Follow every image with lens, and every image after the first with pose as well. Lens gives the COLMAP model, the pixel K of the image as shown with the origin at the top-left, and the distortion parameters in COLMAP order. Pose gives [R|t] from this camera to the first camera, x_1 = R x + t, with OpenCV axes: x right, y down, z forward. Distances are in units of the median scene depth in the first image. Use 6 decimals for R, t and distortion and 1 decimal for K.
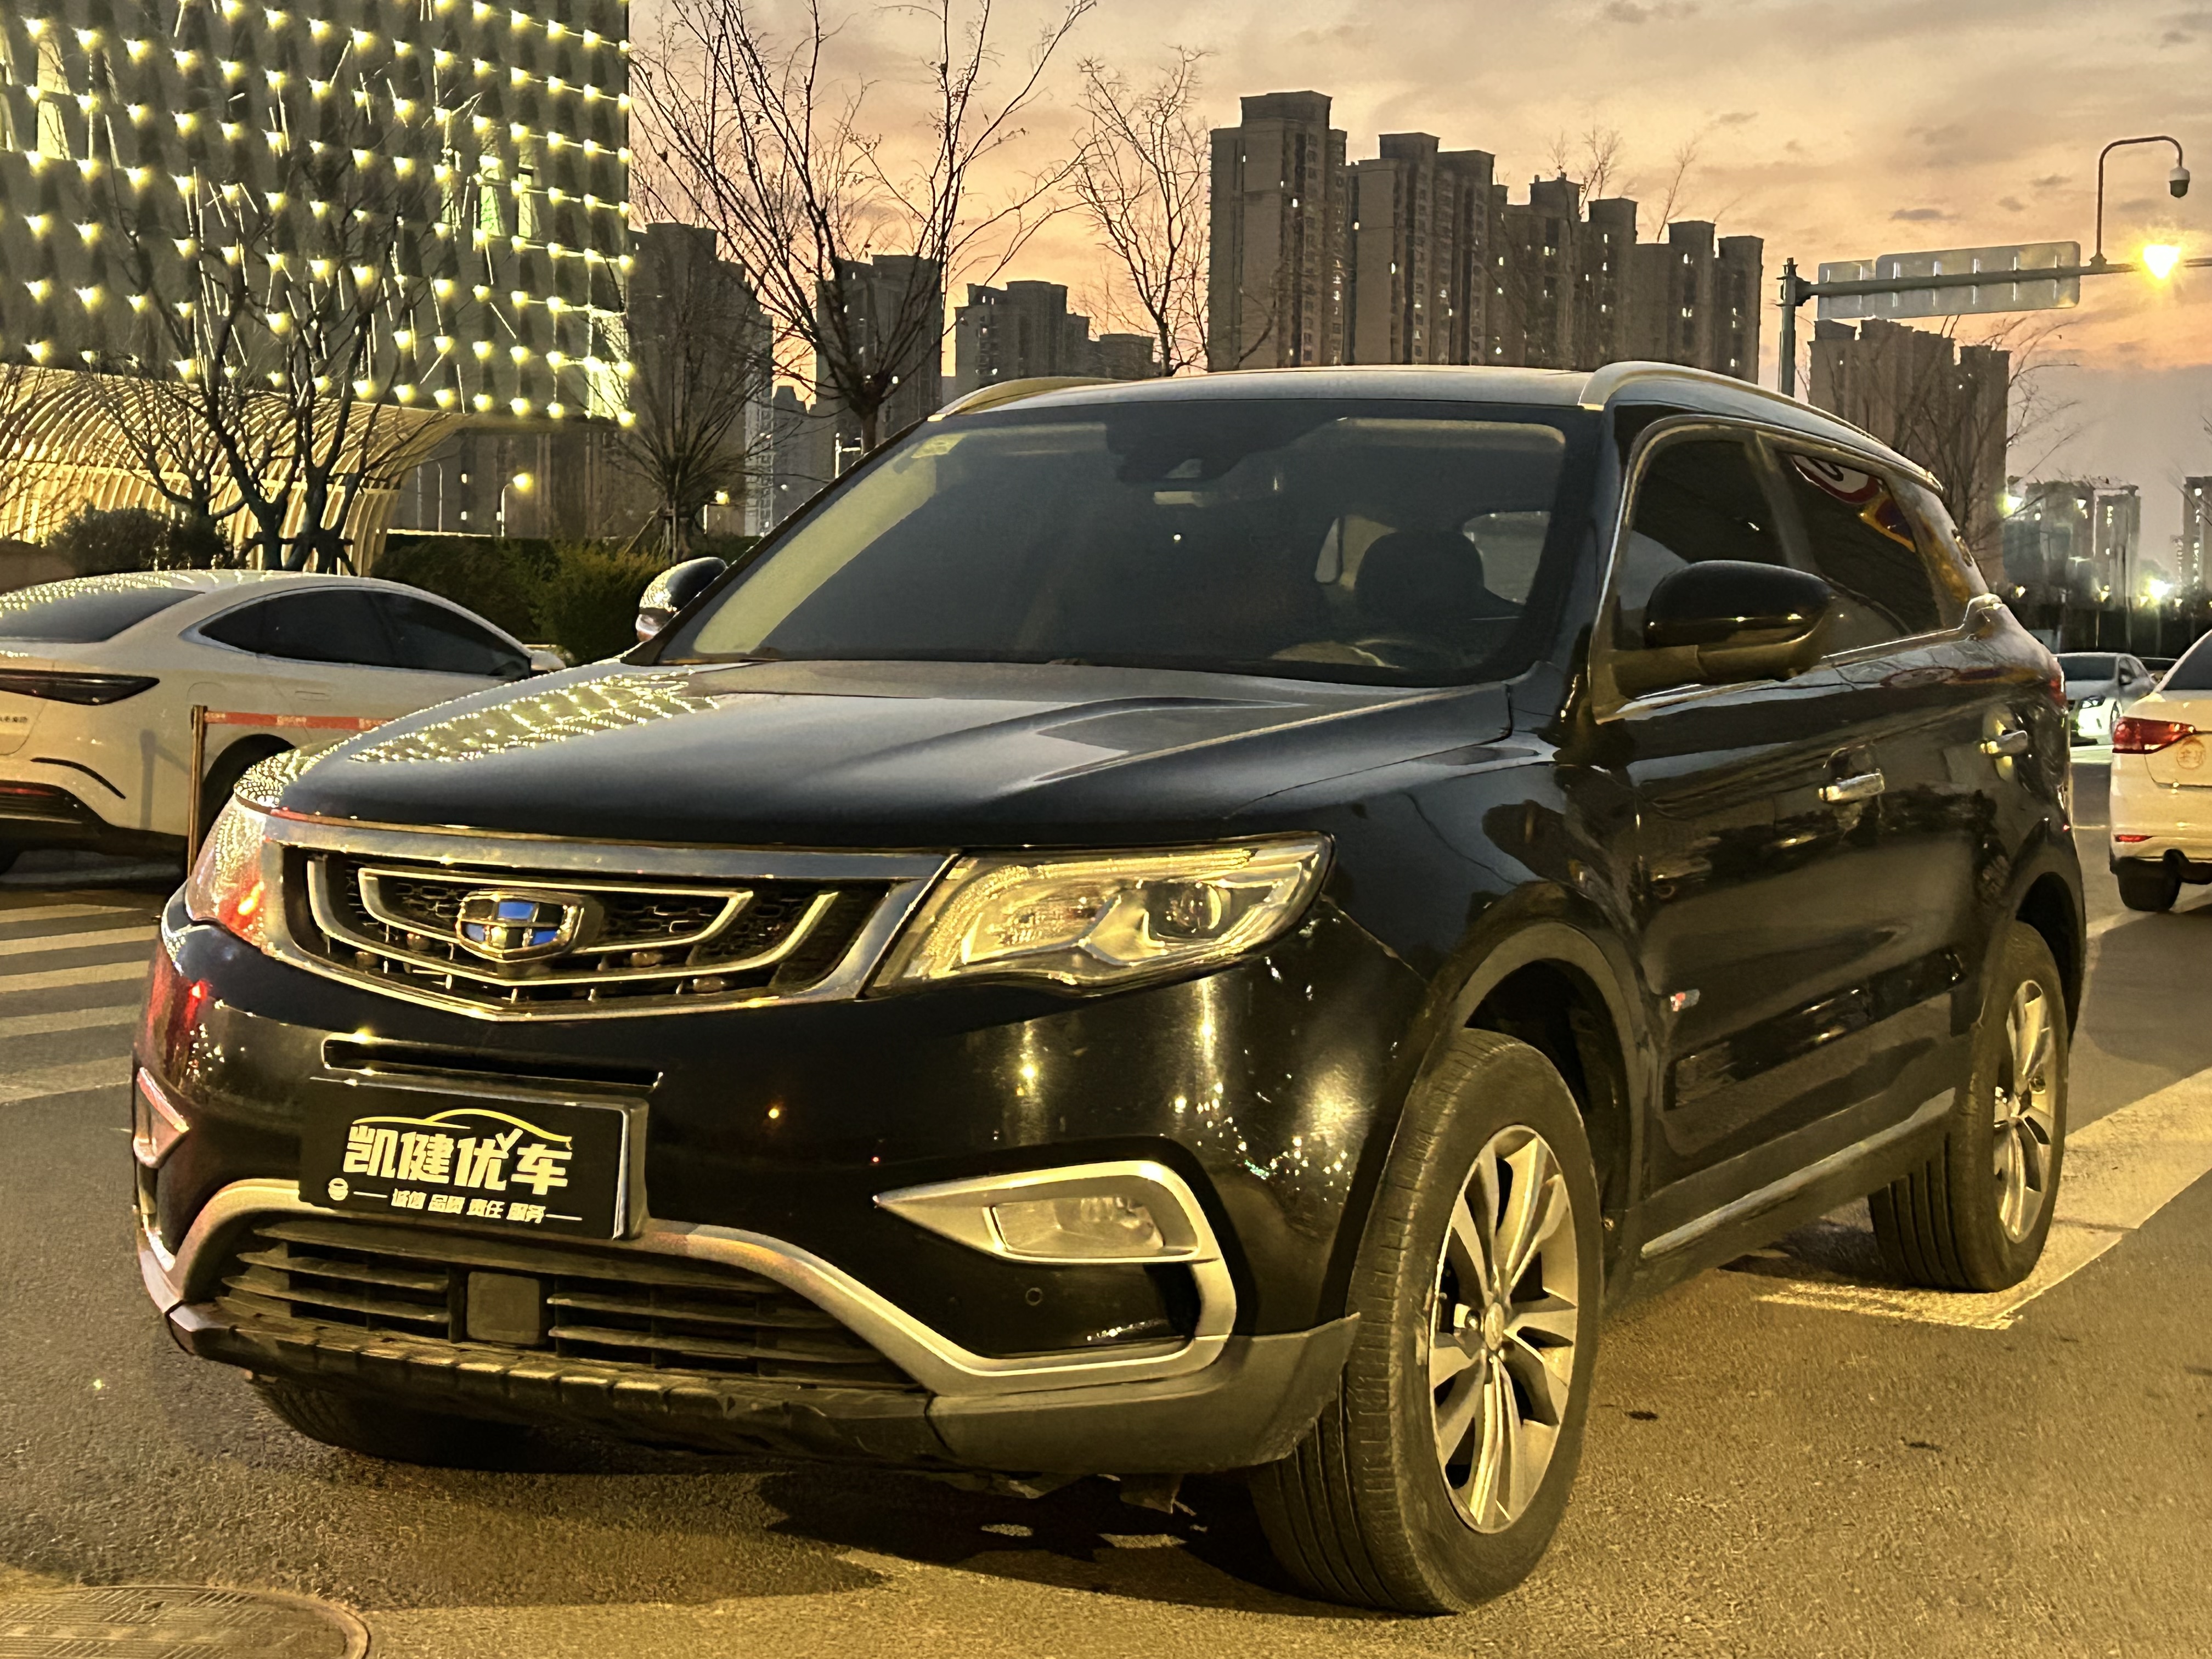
lens RADIAL K [[3498.7, 0, 1103.1], [0, 3498.7, 820.3], [0, 0, 1]] dist [0.130036, 0.000000]
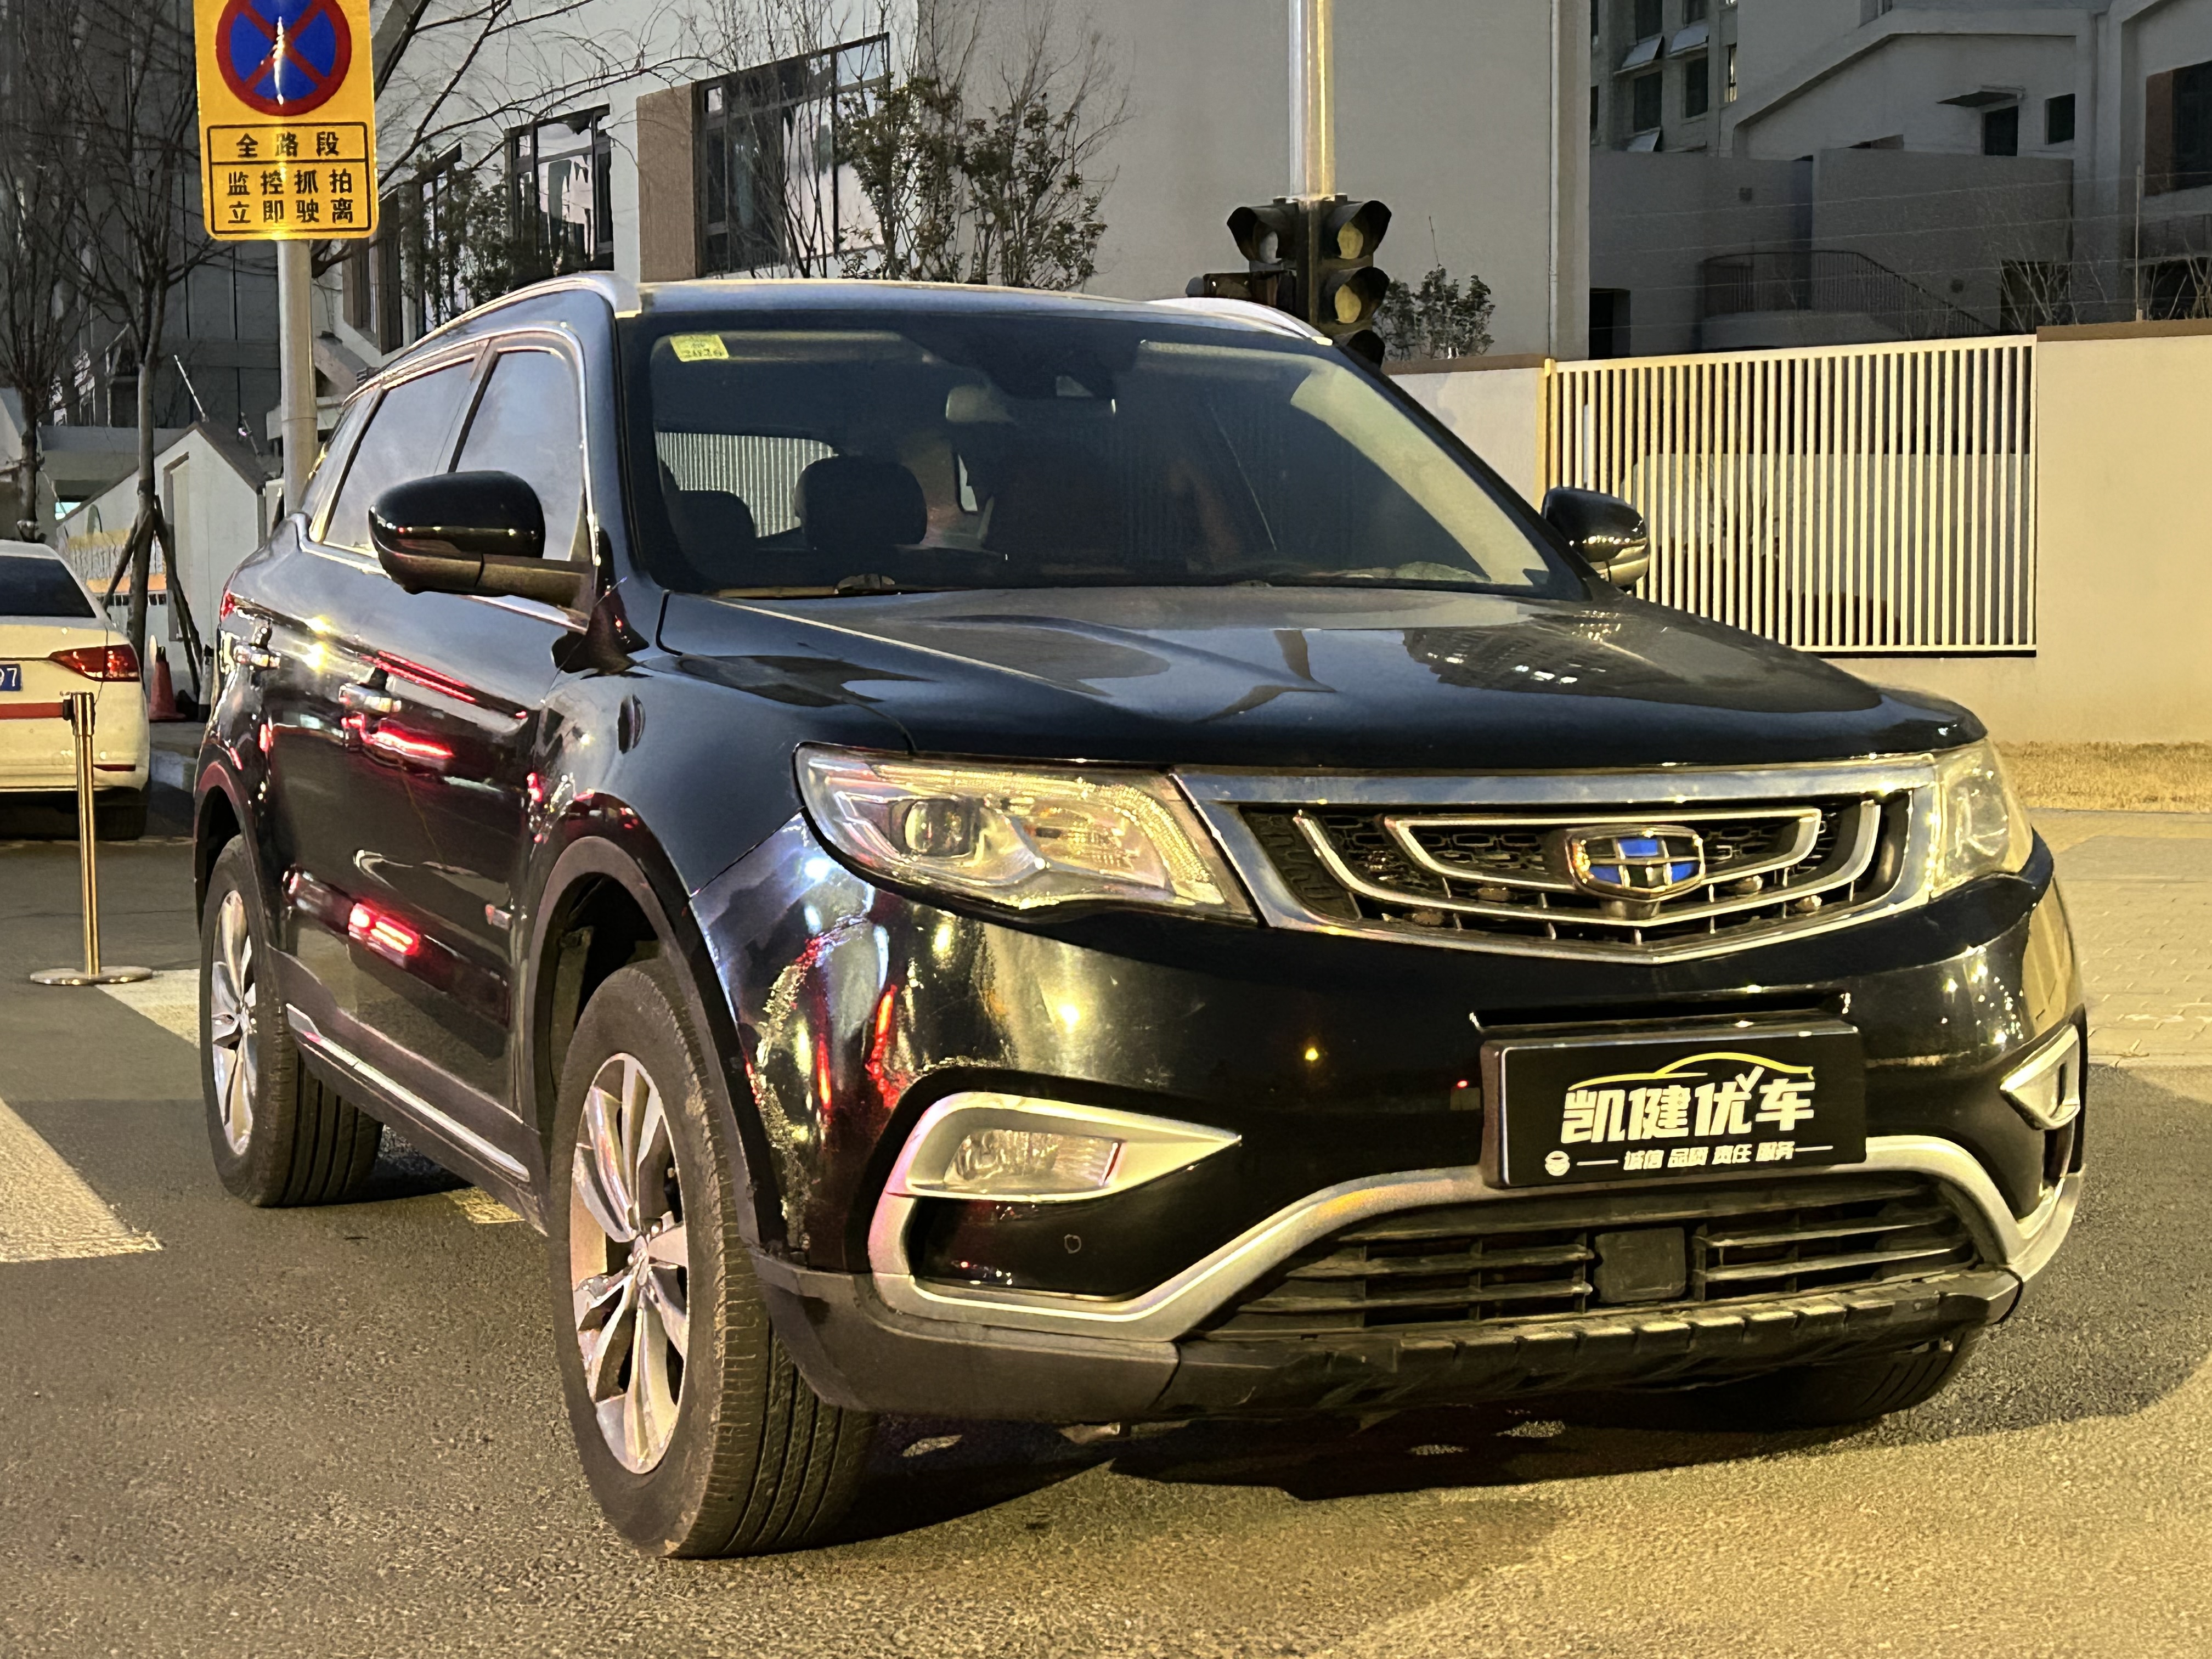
lens RADIAL K [[3498.7, 0, 1112.0], [0, 3498.7, 843.4], [0, 0, 1]] dist [0.130036, 0.000000]
pose [[0.595548, -0.067424, 0.800485, -1.033871], [0.046698, 0.997692, 0.049291, -0.029416], [-0.801961, 0.008026, 0.597322, 0.558723]]
